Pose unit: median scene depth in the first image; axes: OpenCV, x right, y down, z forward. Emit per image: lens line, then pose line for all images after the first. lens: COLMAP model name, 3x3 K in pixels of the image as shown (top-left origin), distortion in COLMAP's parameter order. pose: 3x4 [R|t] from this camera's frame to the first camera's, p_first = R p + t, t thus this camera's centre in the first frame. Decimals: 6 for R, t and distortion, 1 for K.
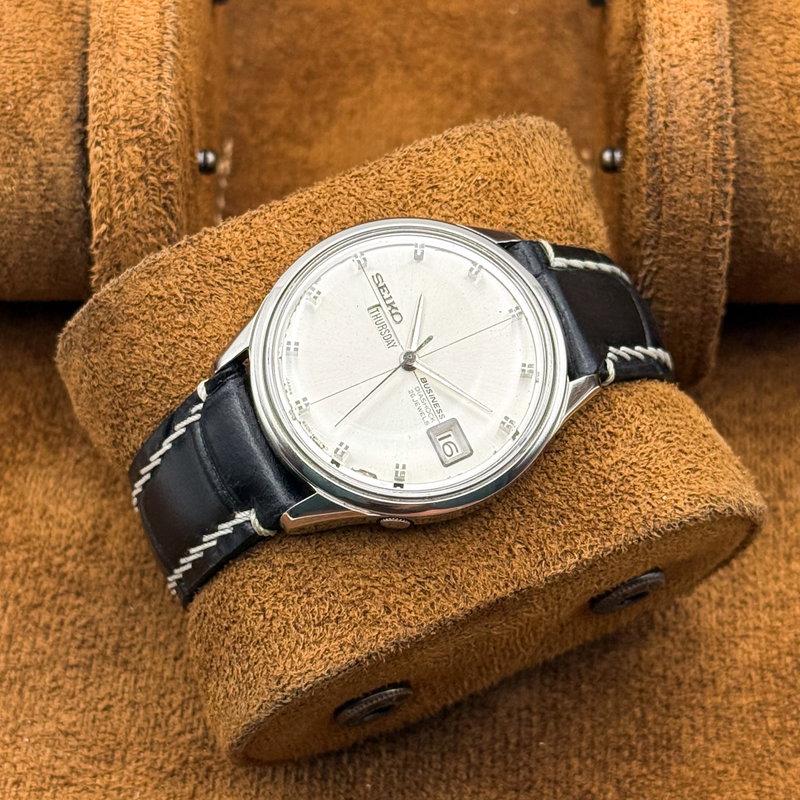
lens RADIAL K [[2632.1, 0, 395.1], [0, 2632.1, 454.5], [0, 0, 1]] dist [0.037544, 1.010545]
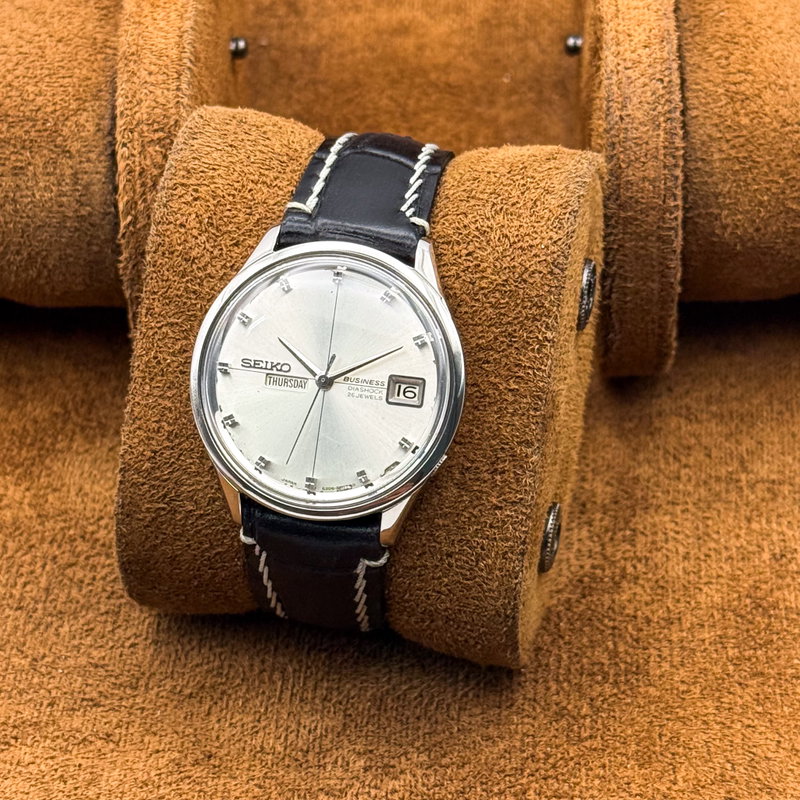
lens RADIAL K [[2632.1, 0, 395.1], [0, 2632.1, 454.5], [0, 0, 1]] dist [0.037544, 1.010545]
pose [[0.999371, -0.014619, -0.032321, 0.038517], [0.010680, 0.992856, -0.118839, 0.148576], [0.033828, 0.118419, 0.992387, -0.111300]]
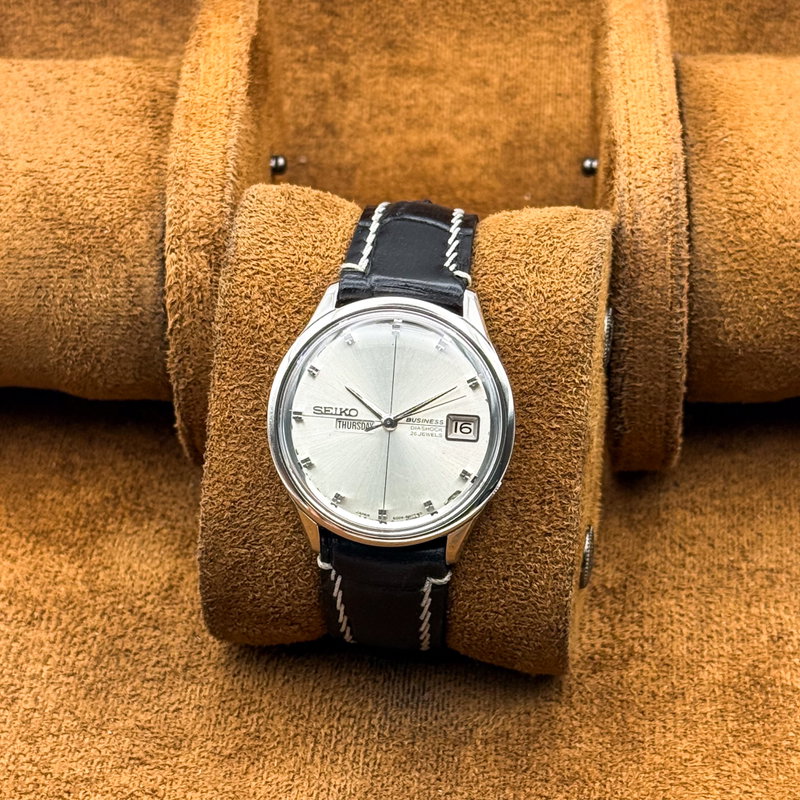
lens RADIAL K [[2703.7, 0, 377.7], [0, 2703.7, 400.5], [0, 0, 1]] dist [0.073772, 1.056949]
pose [[0.999078, -0.002745, -0.042840, 0.035890], [-0.005312, 0.982381, -0.186813, 0.186777], [0.042598, 0.186869, 0.981461, -0.237792]]
